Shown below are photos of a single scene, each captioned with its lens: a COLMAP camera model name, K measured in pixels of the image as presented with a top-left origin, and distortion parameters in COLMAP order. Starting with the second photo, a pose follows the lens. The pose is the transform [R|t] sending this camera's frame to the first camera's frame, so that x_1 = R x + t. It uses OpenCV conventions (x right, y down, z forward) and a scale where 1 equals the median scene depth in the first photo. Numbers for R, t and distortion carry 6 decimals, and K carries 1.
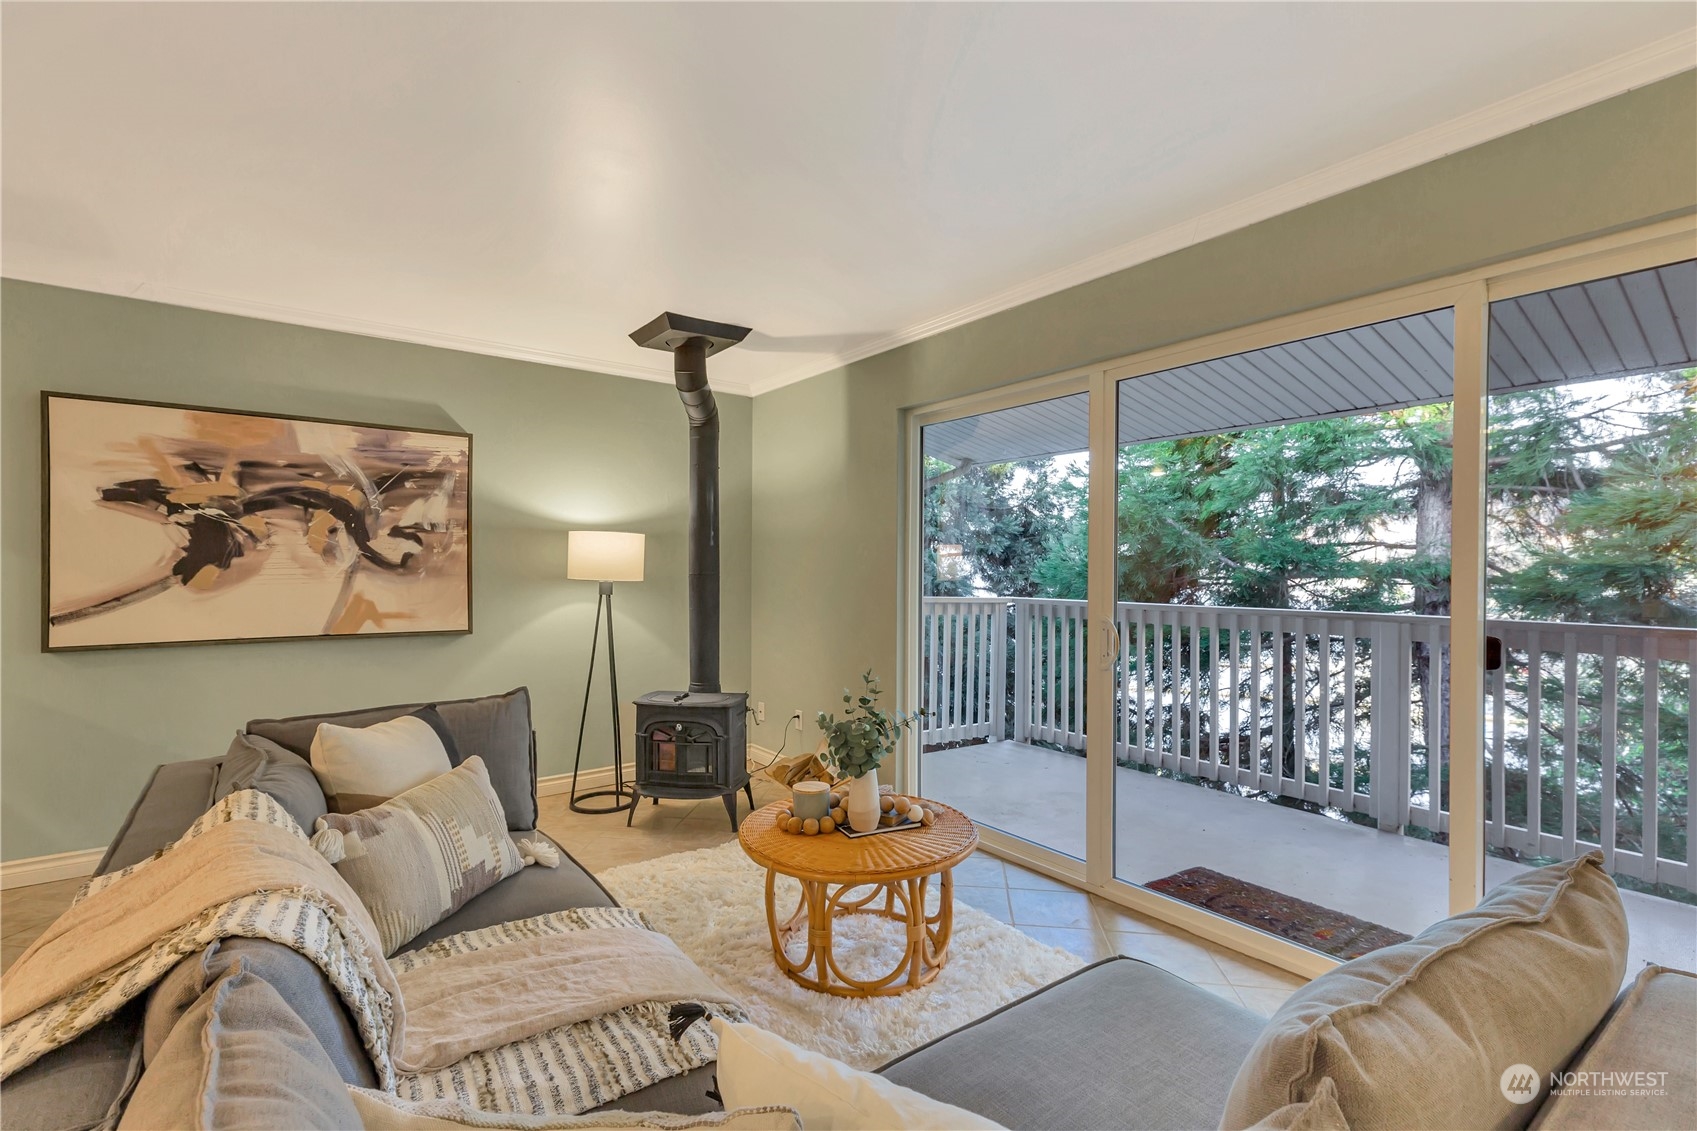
lens RADIAL K [[770.2, 0, 846.8], [0, 770.2, 571.6], [0, 0, 1]] dist [0.005225, 0.000004]
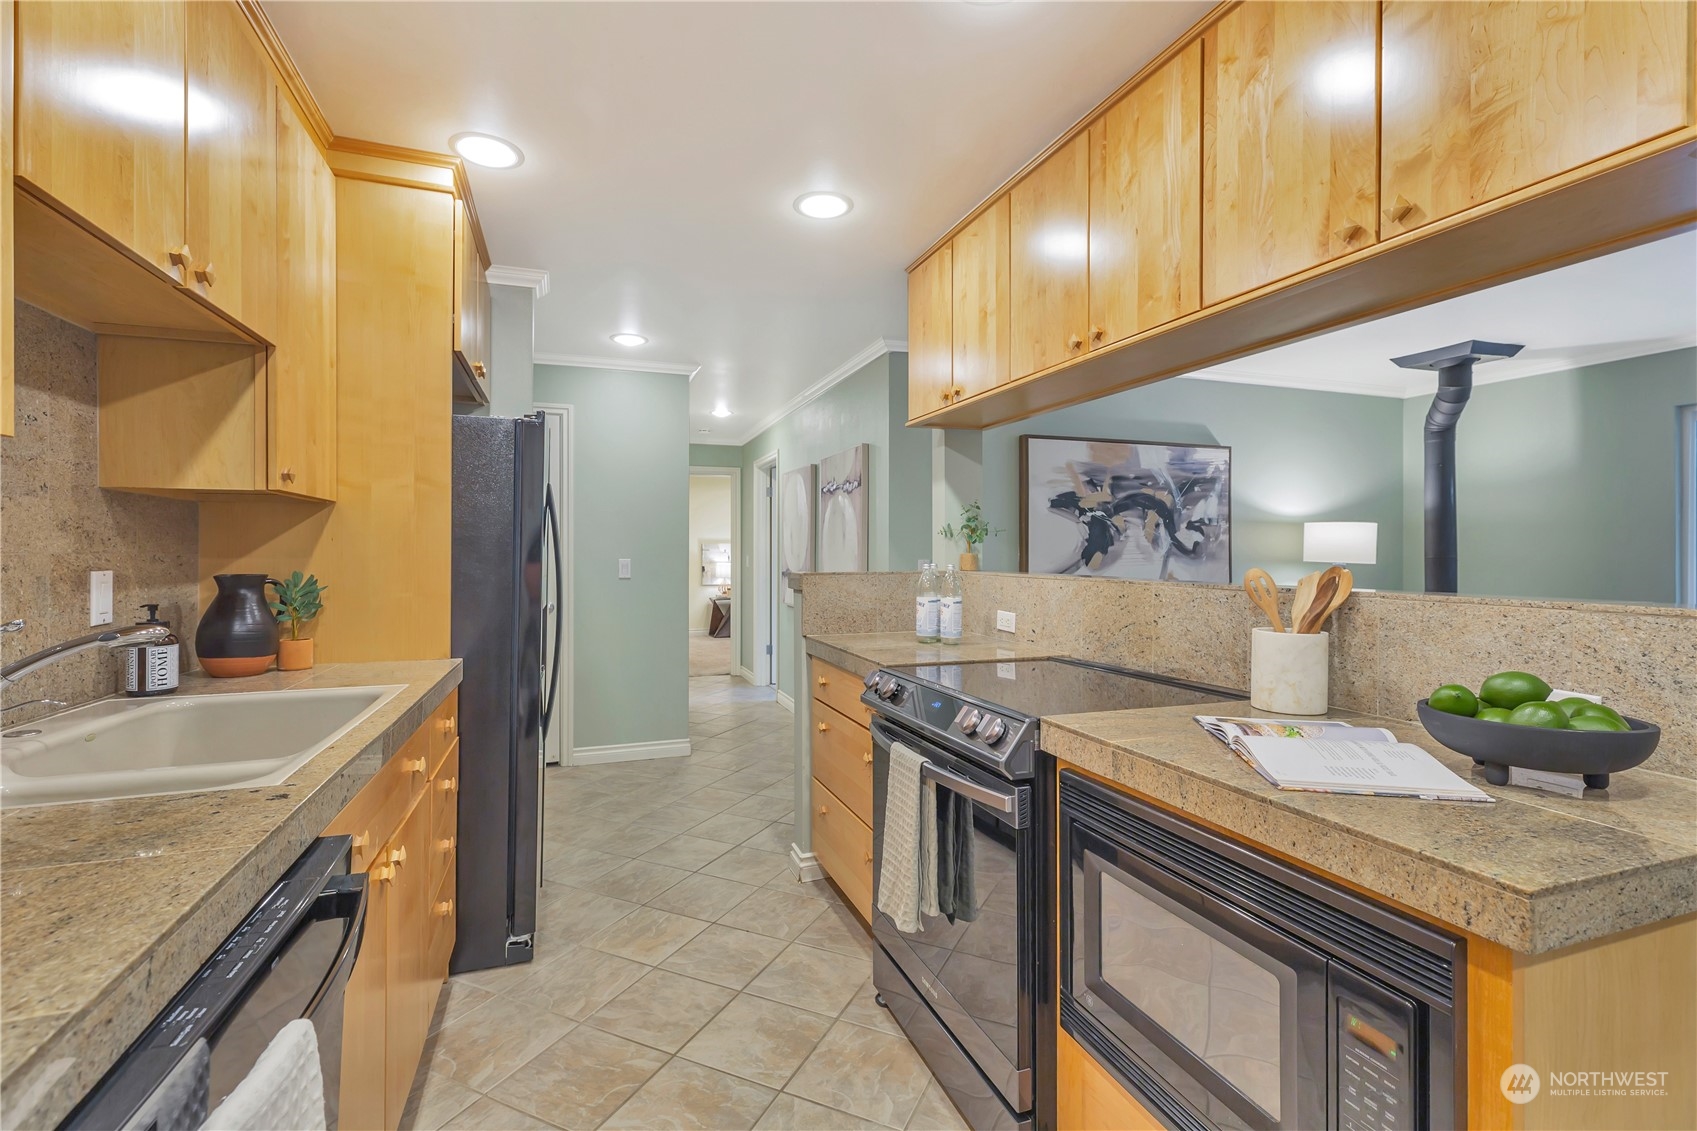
lens RADIAL K [[770.2, 0, 849.2], [0, 770.2, 556.4], [0, 0, 1]] dist [0.005225, 0.000004]
pose [[0.956348, -0.002556, -0.292220, -0.802835], [0.003054, 0.999995, 0.001250, -0.003010], [0.292215, -0.002088, 0.956350, -0.433471]]
